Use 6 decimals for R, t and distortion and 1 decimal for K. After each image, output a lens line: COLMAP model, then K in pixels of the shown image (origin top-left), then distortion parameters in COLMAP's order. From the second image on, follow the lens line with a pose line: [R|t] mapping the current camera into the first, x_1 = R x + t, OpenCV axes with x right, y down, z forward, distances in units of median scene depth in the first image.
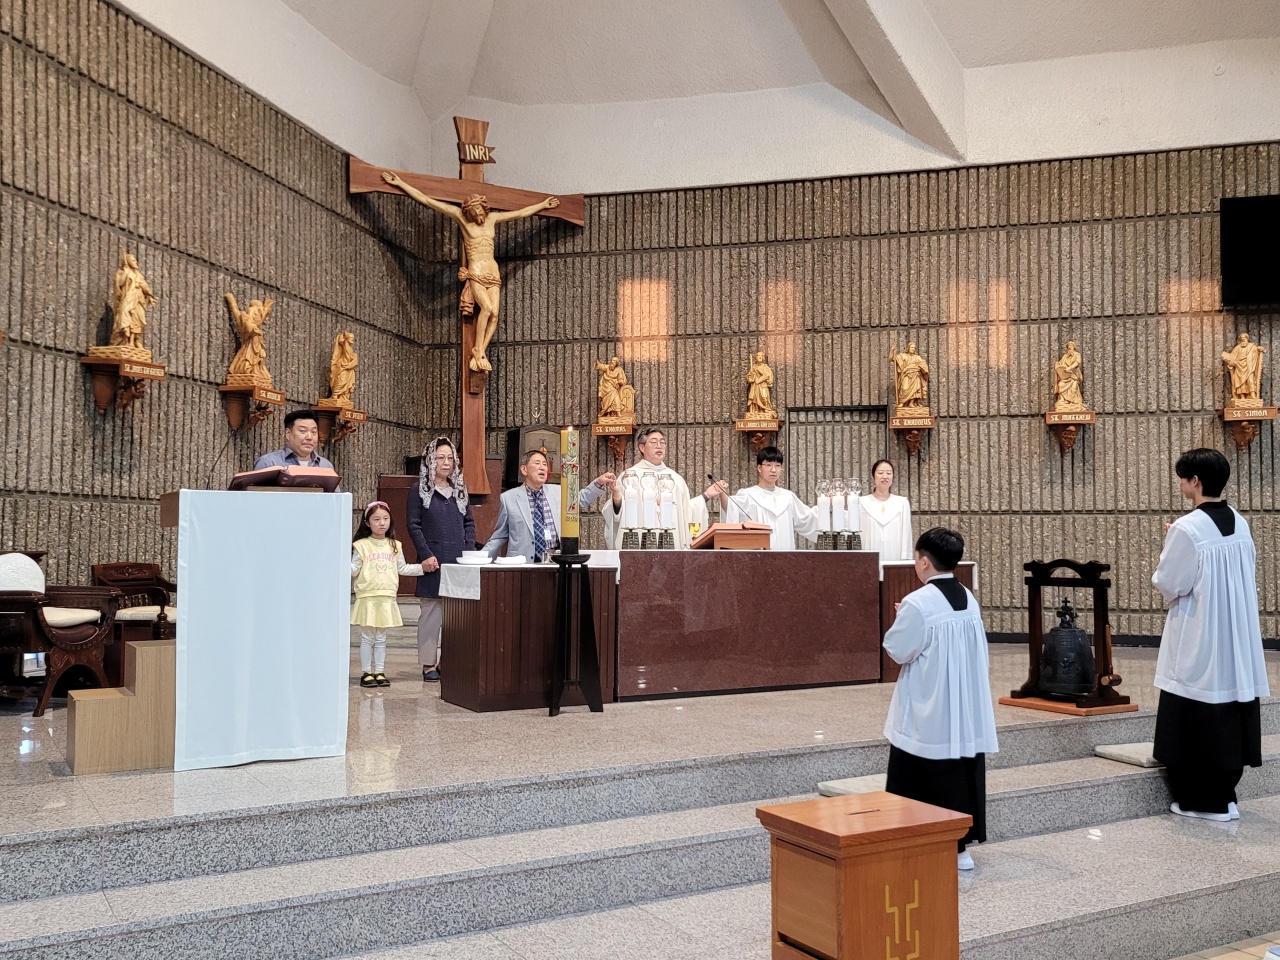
lens RADIAL K [[1206.0, 0, 636.3], [0, 1206.0, 491.0], [0, 0, 1]] dist [0.050944, 0.000000]
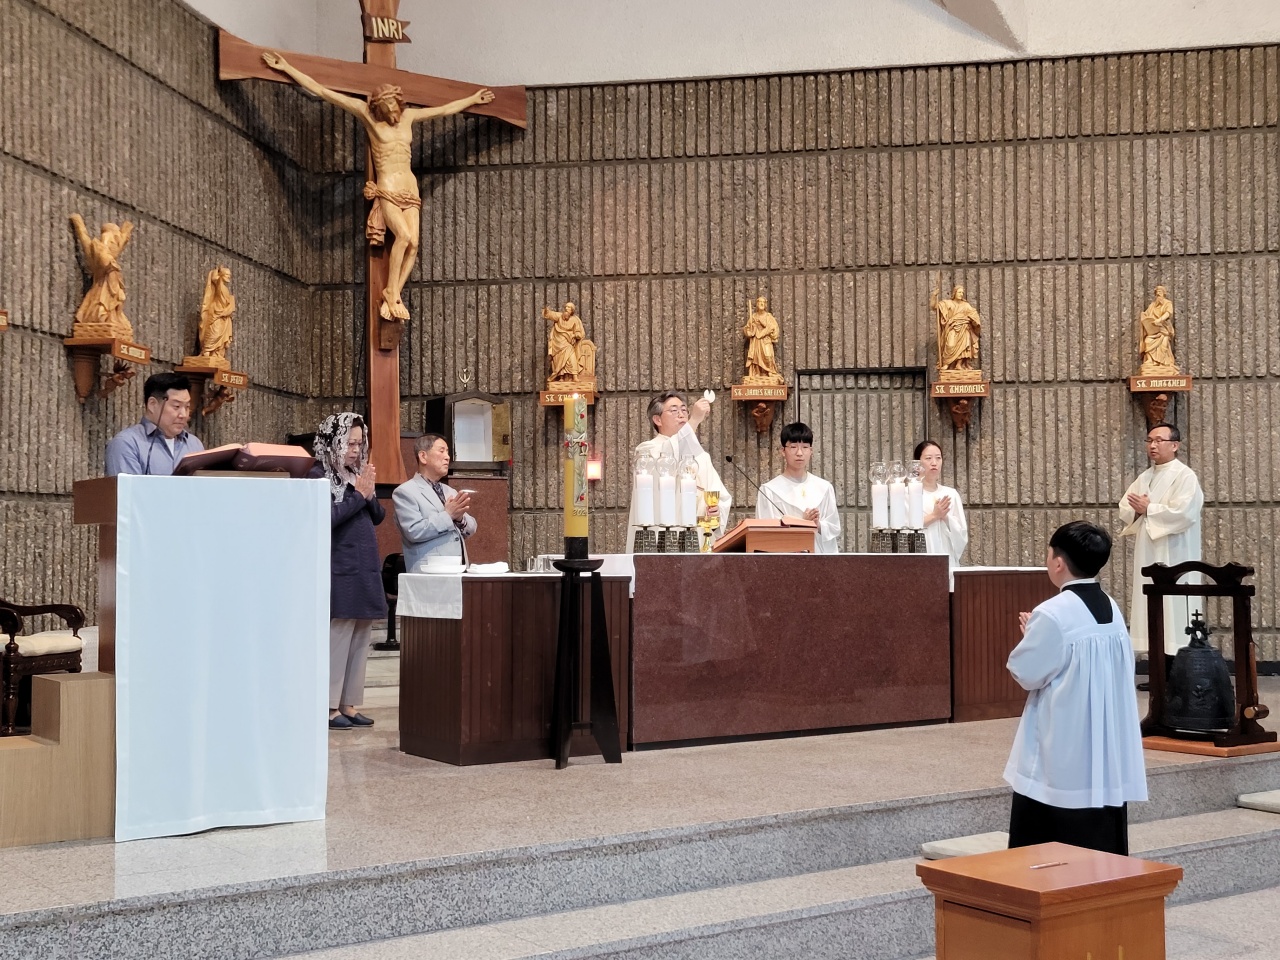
lens RADIAL K [[1630.8, 0, 642.3], [0, 1630.8, 488.8], [0, 0, 1]] dist [0.052598, 0.000000]
pose [[0.996787, -0.003631, 0.080018, -0.059064], [0.003340, 0.999987, 0.003768, 0.002298], [-0.080031, -0.003488, 0.996786, -0.025559]]
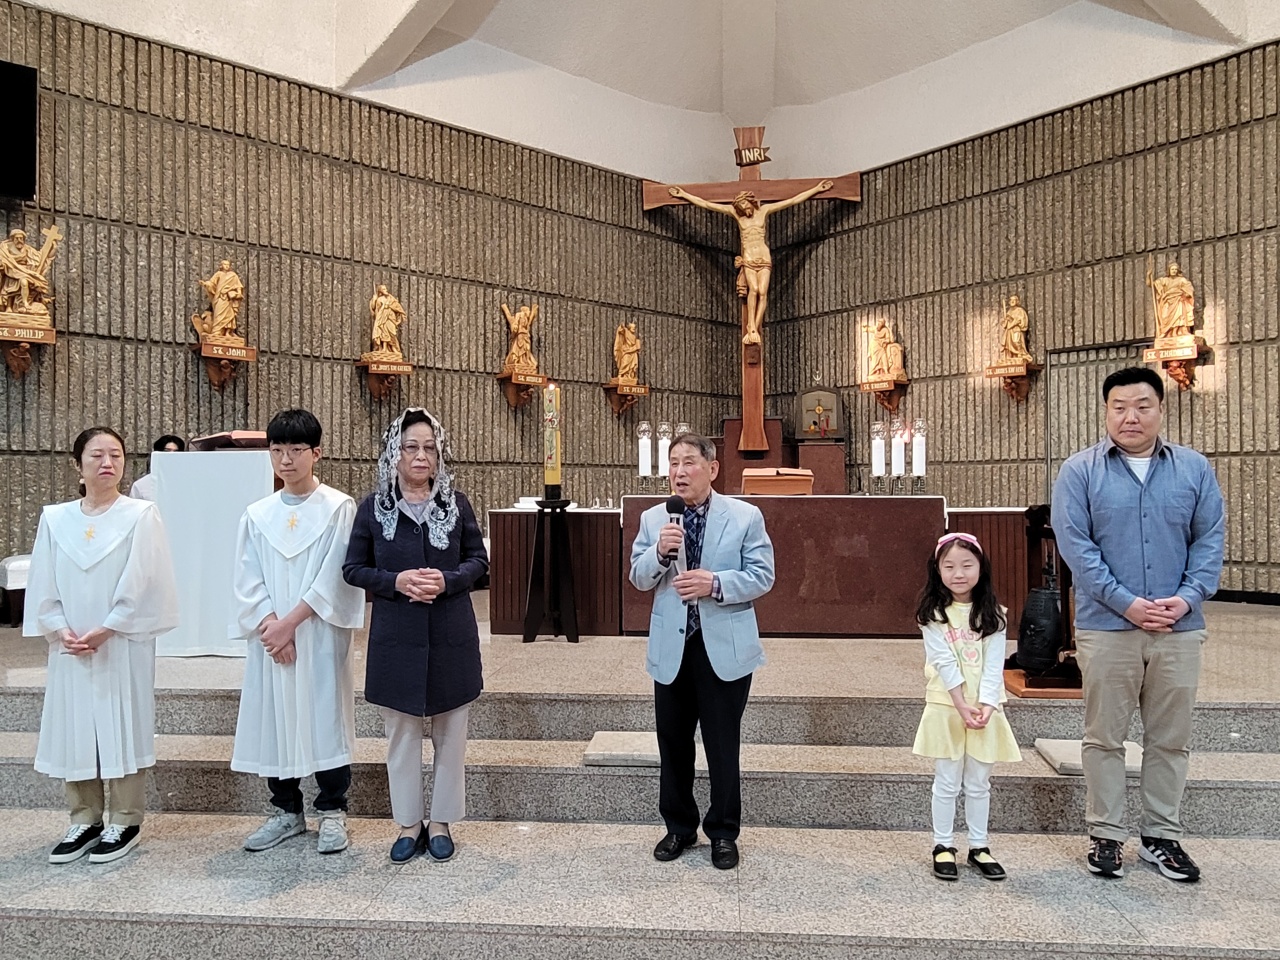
lens RADIAL K [[936.6, 0, 643.8], [0, 936.6, 487.7], [0, 0, 1]] dist [0.004348, -0.003849]
pose [[0.814550, -0.009995, -0.580007, 0.315249], [0.030021, 0.999238, 0.024941, 0.013339], [0.579316, -0.037728, 0.814229, 0.209661]]
